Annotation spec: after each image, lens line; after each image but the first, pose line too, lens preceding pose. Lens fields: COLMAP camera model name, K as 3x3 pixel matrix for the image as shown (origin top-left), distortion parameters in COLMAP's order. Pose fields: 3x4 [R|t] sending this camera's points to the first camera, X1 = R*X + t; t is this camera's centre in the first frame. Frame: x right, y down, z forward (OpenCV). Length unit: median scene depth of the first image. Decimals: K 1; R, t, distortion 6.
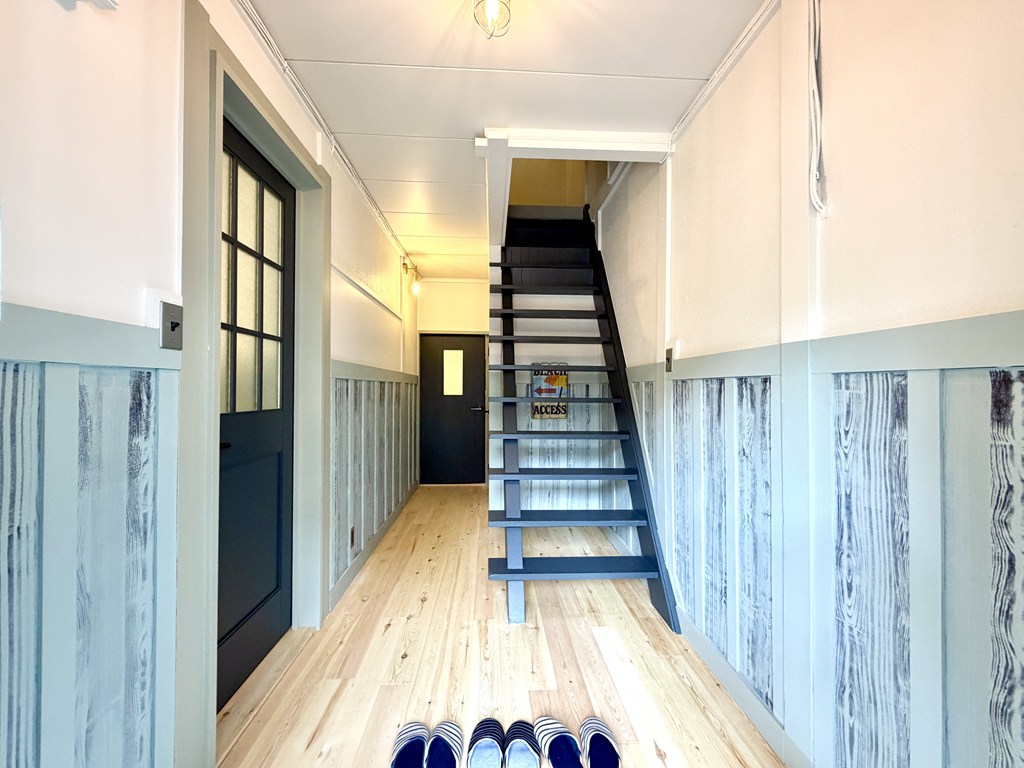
lens RADIAL K [[406.8, 0, 507.8], [0, 406.8, 384.5], [0, 0, 1]] dist [0.002345, 0.000346]
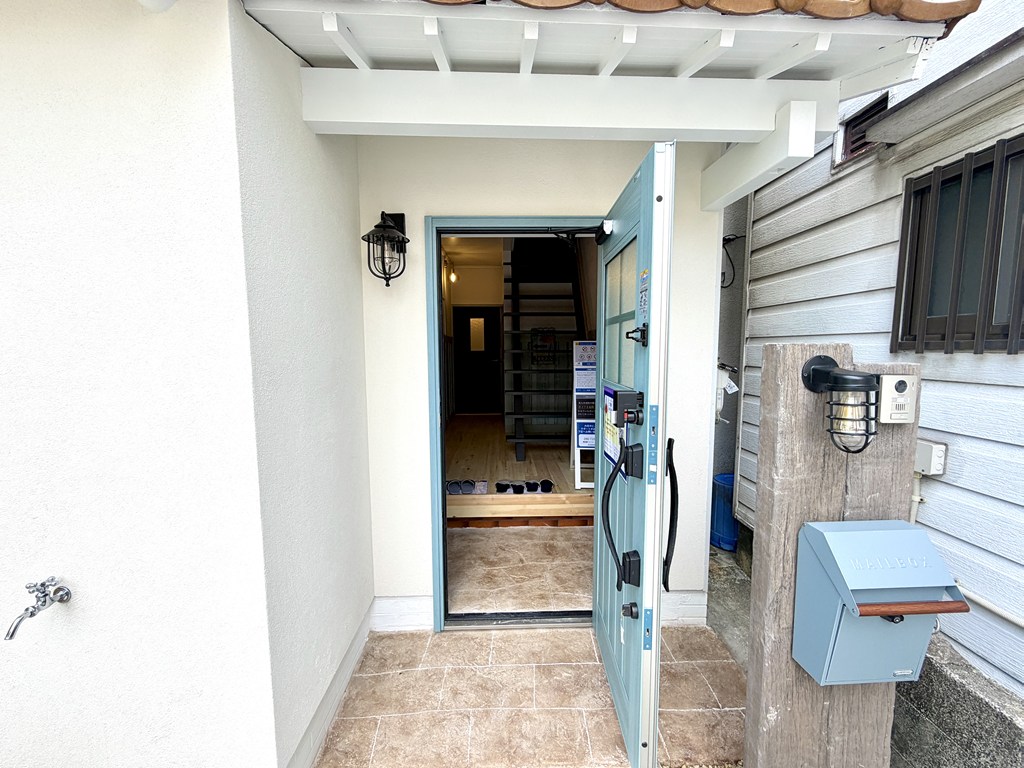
lens RADIAL K [[406.8, 0, 507.8], [0, 406.8, 384.5], [0, 0, 1]] dist [0.002345, 0.000346]
pose [[0.999485, -0.008969, -0.030798, 0.014060], [0.012041, 0.994809, 0.101047, 0.001316], [0.029732, -0.101366, 0.994405, -0.564819]]
